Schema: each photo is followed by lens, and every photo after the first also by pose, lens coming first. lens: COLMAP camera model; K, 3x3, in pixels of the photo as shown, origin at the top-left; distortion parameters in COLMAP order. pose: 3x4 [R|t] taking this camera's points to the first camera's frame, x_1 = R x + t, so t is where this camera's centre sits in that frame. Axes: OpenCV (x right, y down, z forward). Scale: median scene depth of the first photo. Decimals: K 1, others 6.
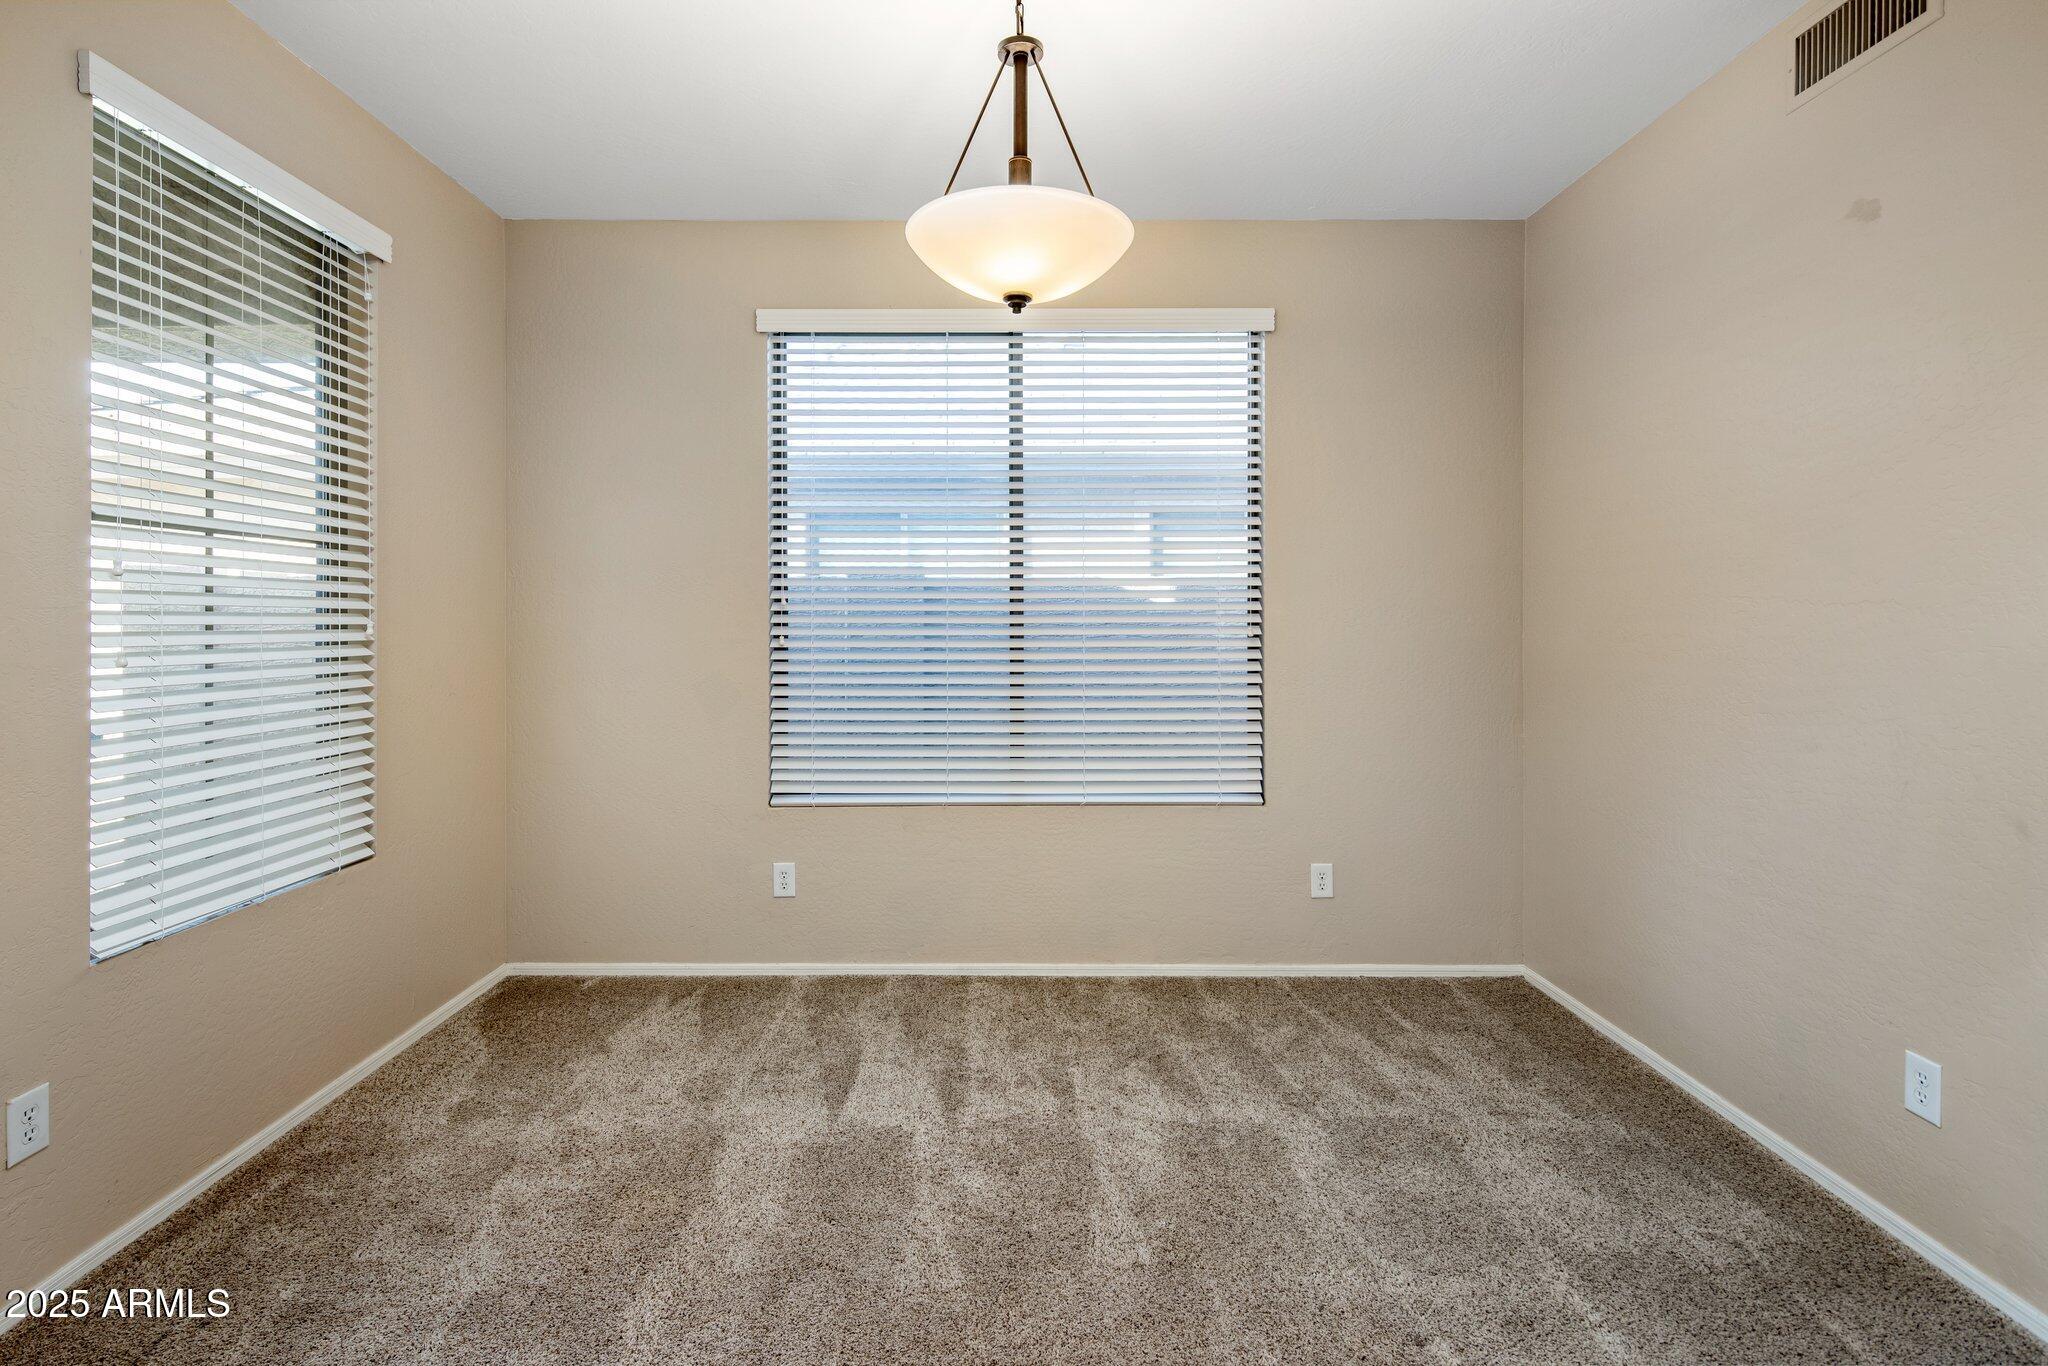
lens RADIAL K [[988.2, 0, 1017.2], [0, 988.2, 622.3], [0, 0, 1]] dist [0.000443, -0.007651]
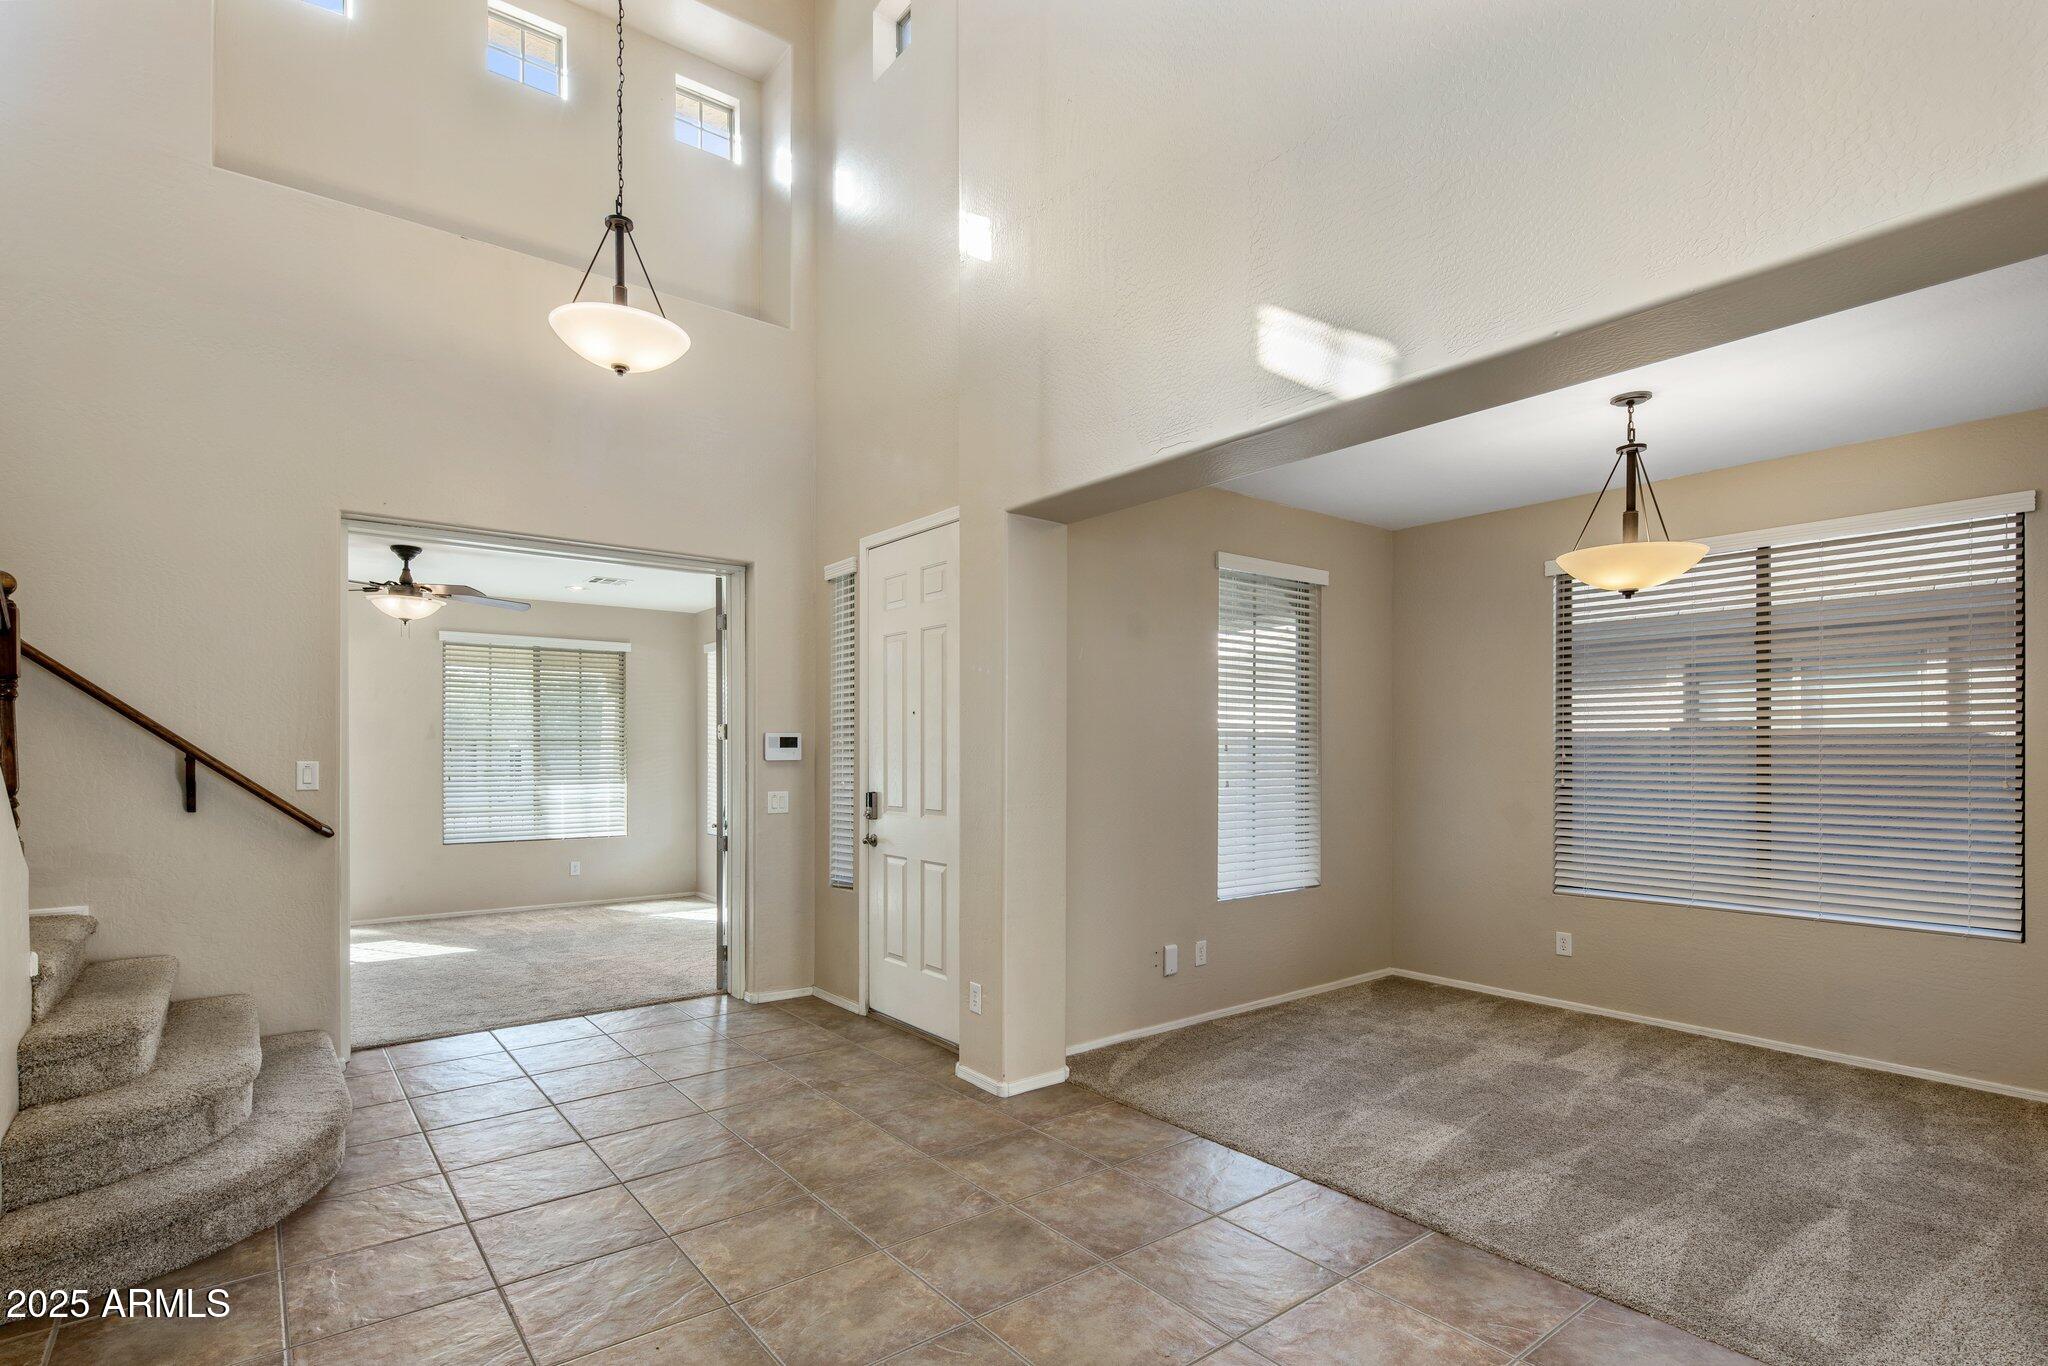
lens RADIAL K [[977.3, 0, 1016.4], [0, 977.3, 759.5], [0, 0, 1]] dist [0.000406, -0.000230]
pose [[0.612082, 0.005699, -0.790774, 0.532937], [-0.002746, 0.999983, 0.005081, -0.026718], [0.790789, -0.000939, 0.612087, -0.692411]]
